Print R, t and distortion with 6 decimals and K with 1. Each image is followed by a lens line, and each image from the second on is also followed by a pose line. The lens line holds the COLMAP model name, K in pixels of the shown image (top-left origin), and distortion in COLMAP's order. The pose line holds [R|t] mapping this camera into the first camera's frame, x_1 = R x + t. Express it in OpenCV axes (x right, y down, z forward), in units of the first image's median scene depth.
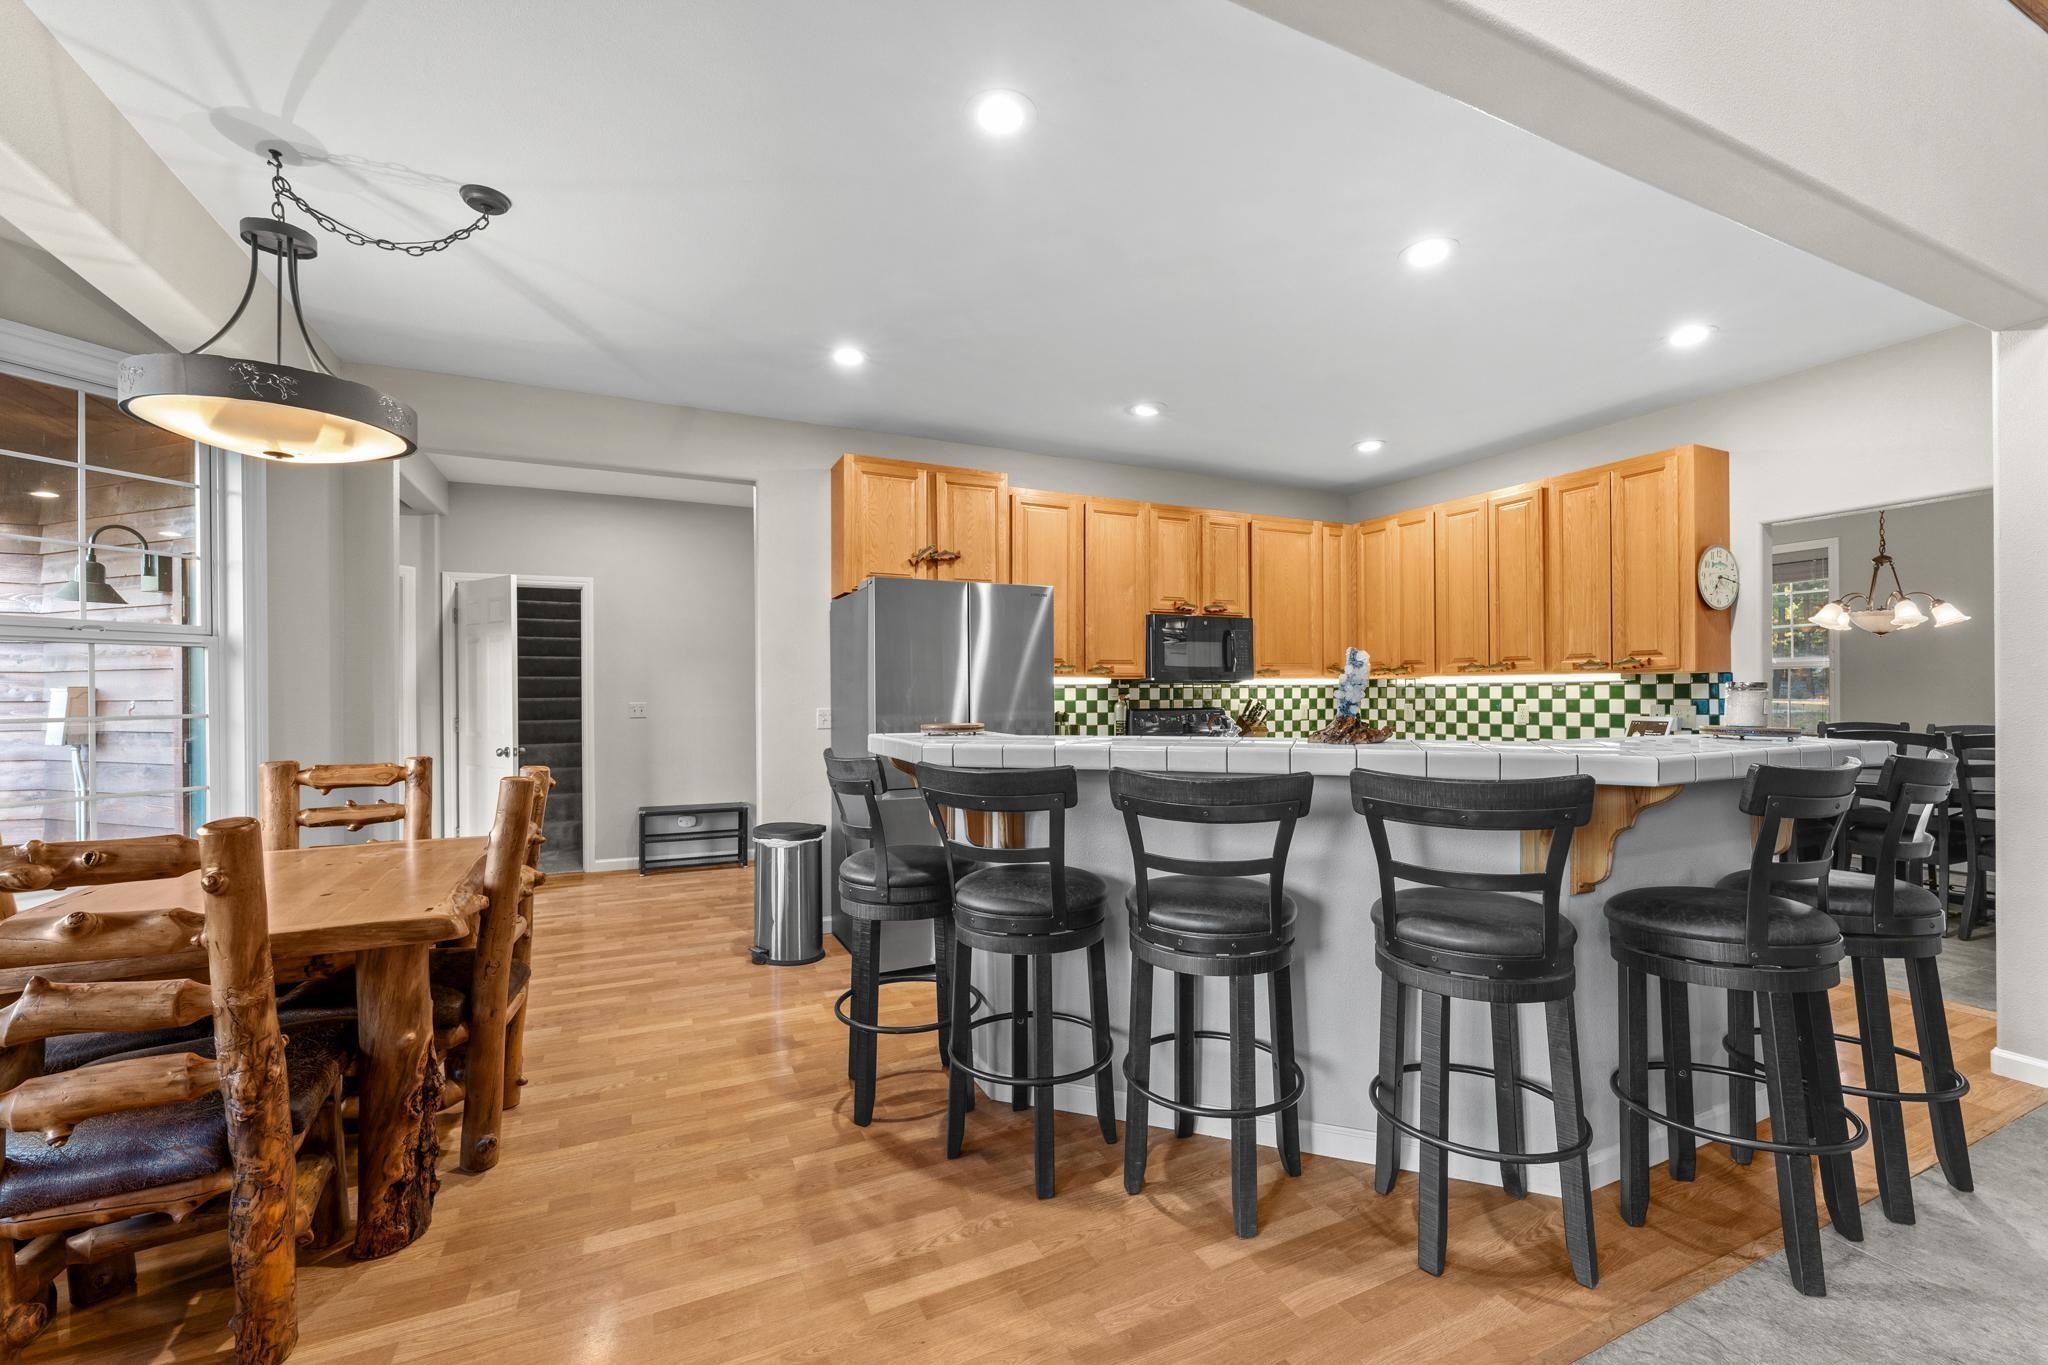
lens RADIAL K [[837.1, 0, 1024.5], [0, 837.1, 685.5], [0, 0, 1]] dist [0.002731, 0.000065]
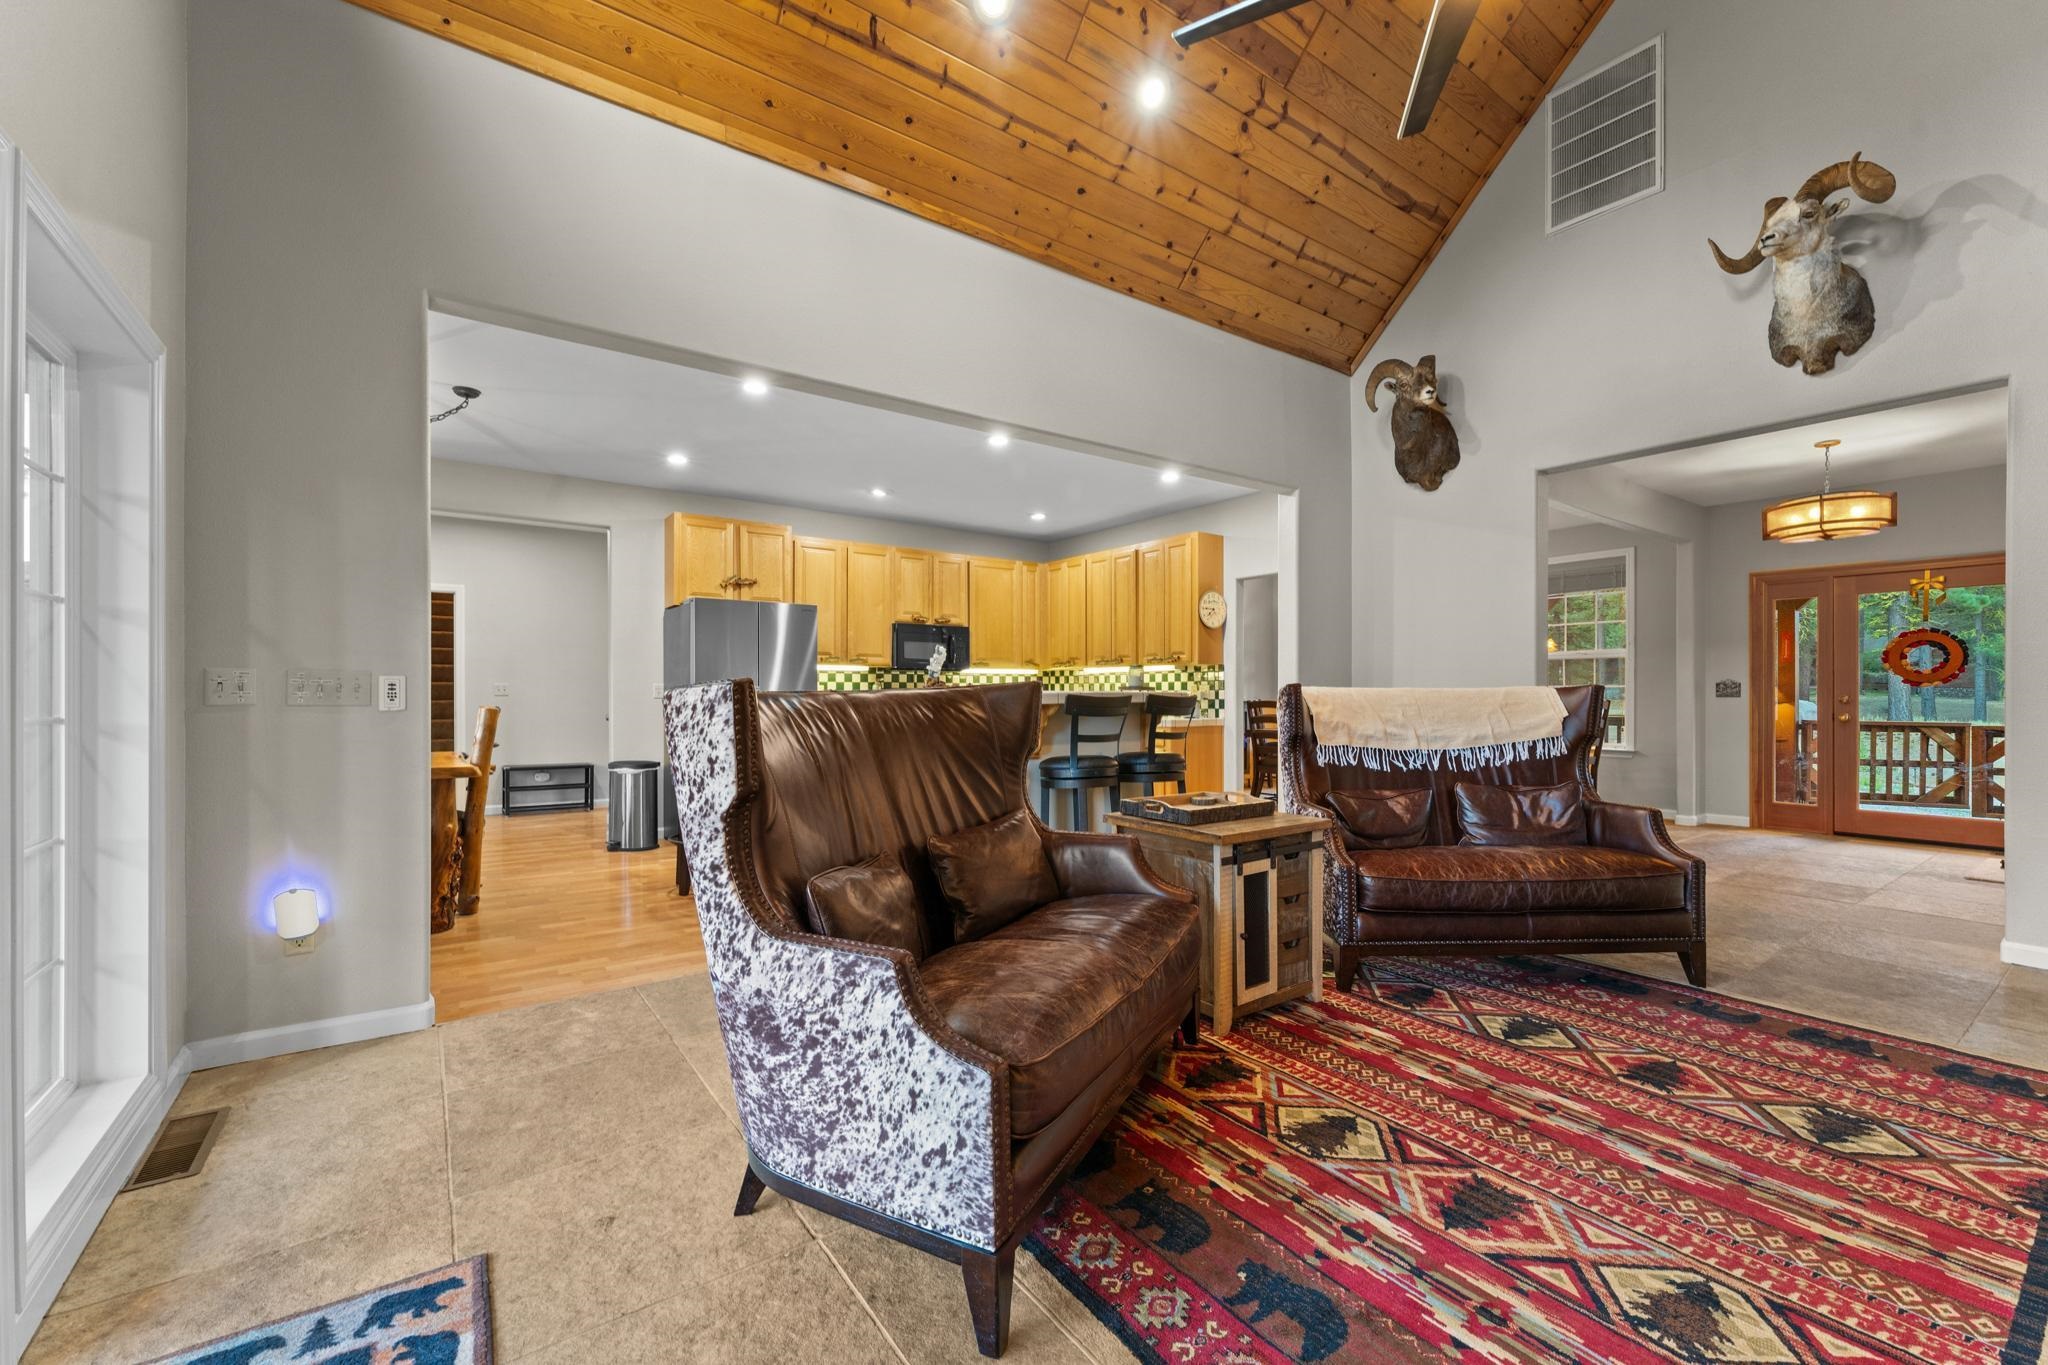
lens RADIAL K [[837.1, 0, 1025.6], [0, 837.1, 692.1], [0, 0, 1]] dist [0.002731, 0.000065]
pose [[0.982259, 0.005025, 0.187464, 0.103732], [-0.006202, 0.999965, 0.005690, 0.026827], [-0.187429, -0.006752, 0.982255, -0.499483]]
